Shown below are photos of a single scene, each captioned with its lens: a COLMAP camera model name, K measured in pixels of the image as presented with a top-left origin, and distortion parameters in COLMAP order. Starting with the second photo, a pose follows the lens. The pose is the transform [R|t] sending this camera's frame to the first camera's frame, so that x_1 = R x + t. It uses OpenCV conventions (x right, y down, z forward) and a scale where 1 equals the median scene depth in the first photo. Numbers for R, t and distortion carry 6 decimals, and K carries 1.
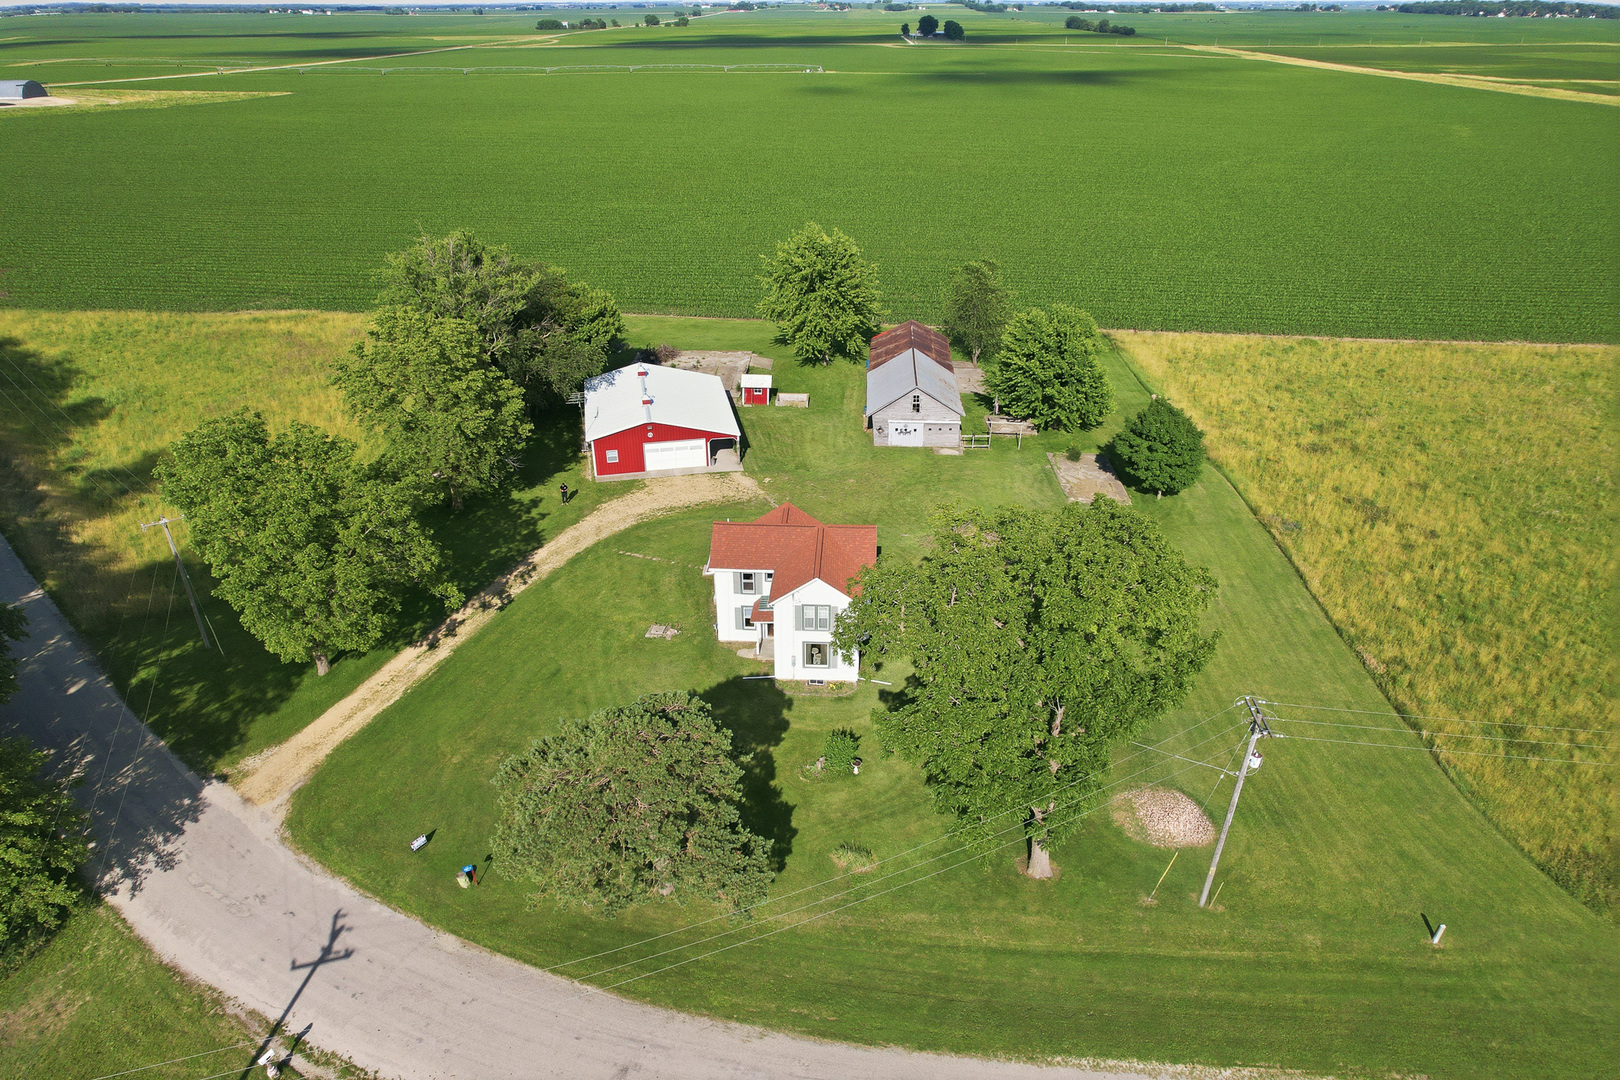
lens RADIAL K [[1039.1, 0, 809.7], [0, 1039.1, 541.3], [0, 0, 1]] dist [-0.009293, 0.003166]
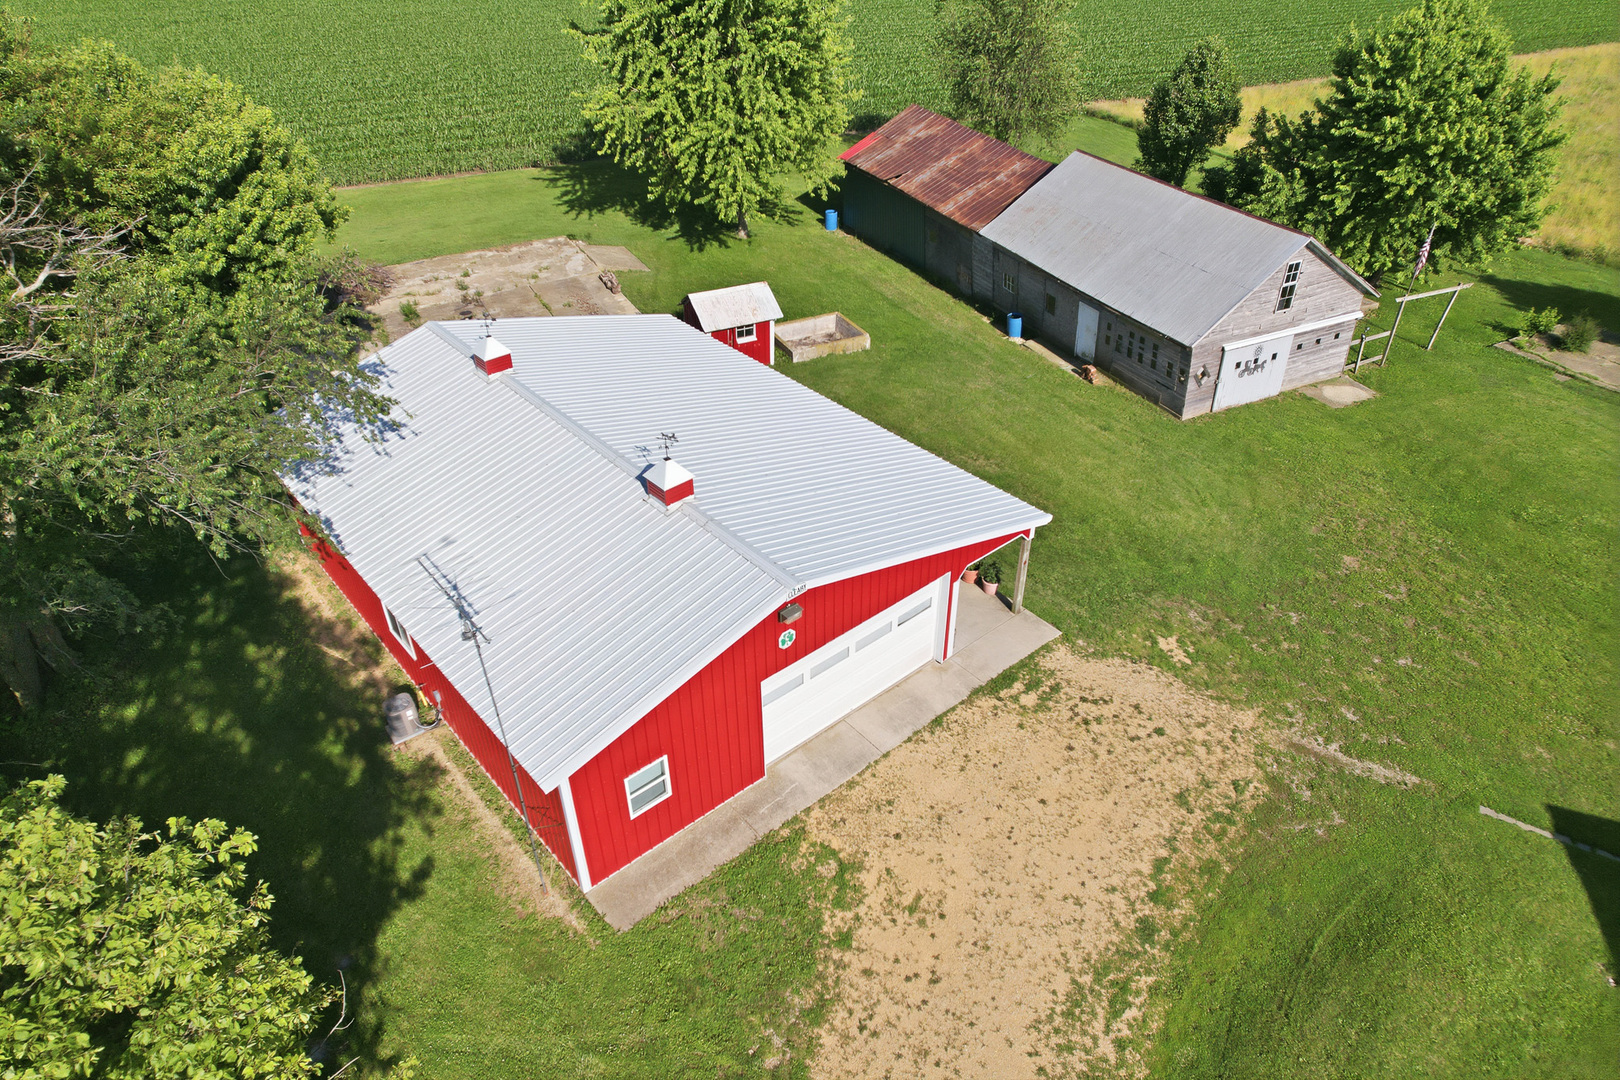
lens RADIAL K [[1039.1, 0, 823.3], [0, 1039.1, 547.1], [0, 0, 1]] dist [-0.009293, 0.003166]
pose [[0.862200, -0.290384, 0.415076, -0.326955], [0.225006, 0.953655, 0.199786, -0.230393], [-0.453855, -0.078861, 0.887579, 1.100409]]
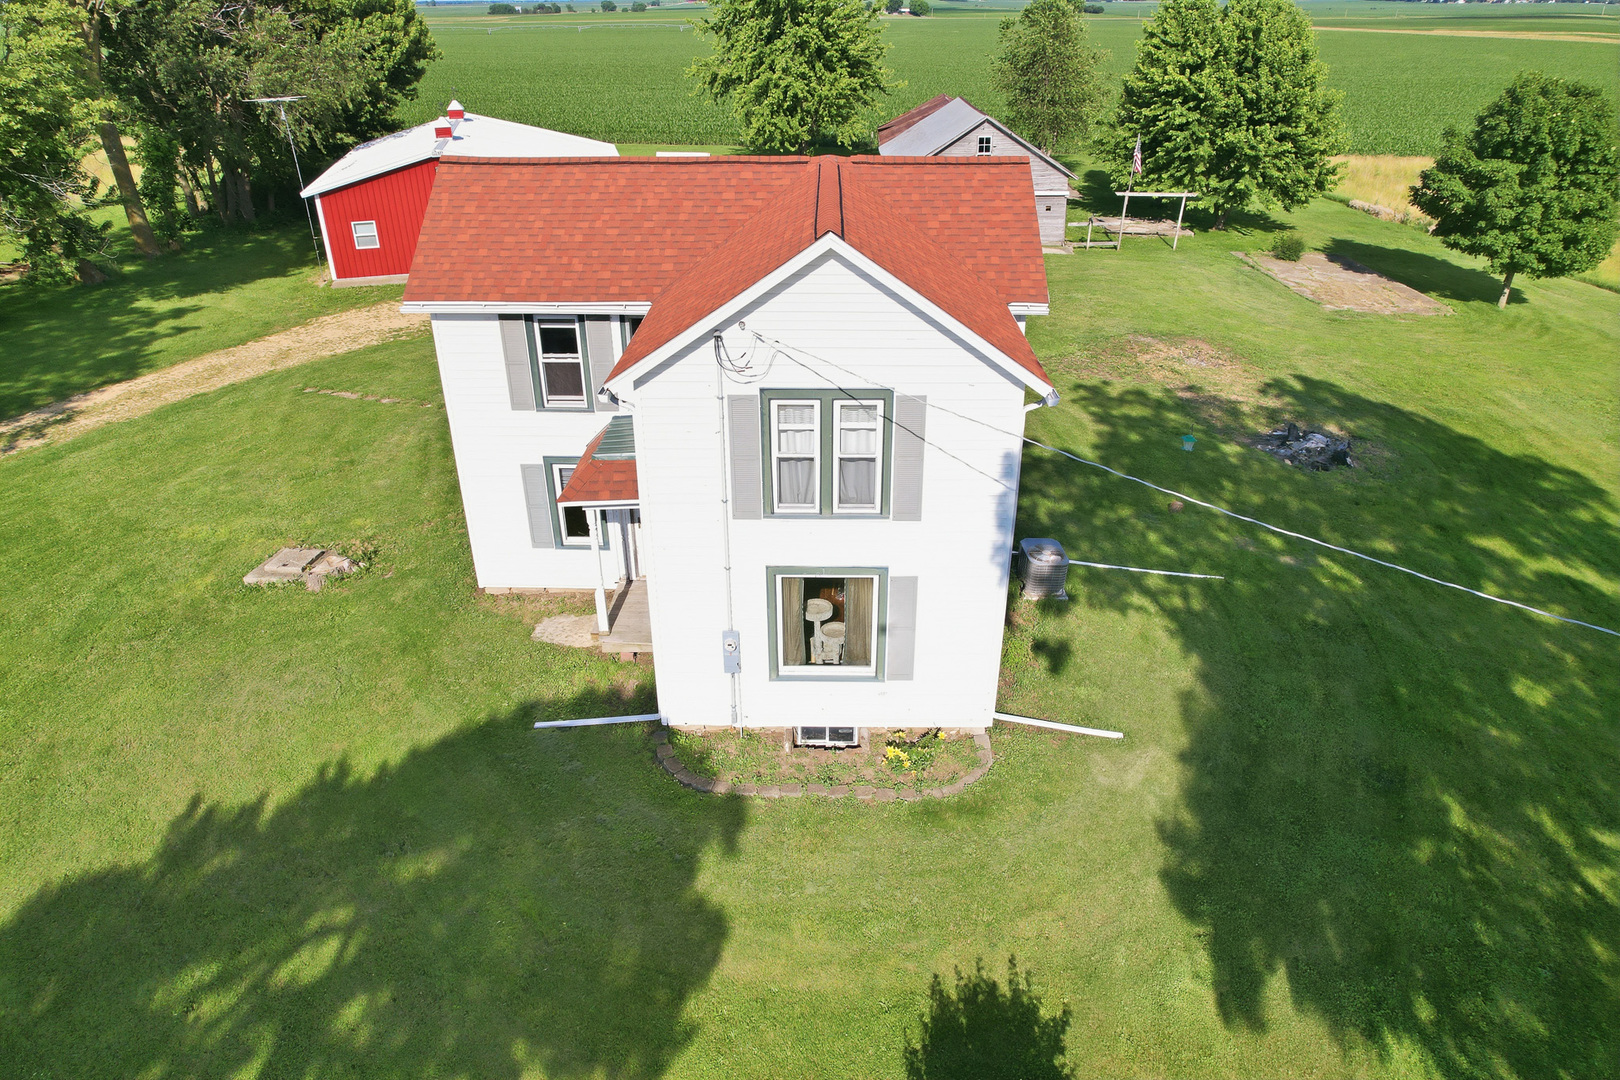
lens RADIAL K [[1039.1, 0, 815.6], [0, 1039.1, 535.0], [0, 0, 1]] dist [-0.009293, 0.003166]
pose [[0.999221, -0.016181, 0.035998, -0.004250], [0.016284, 0.999864, -0.002595, 0.084088], [-0.035951, 0.003179, 0.999348, 0.718860]]
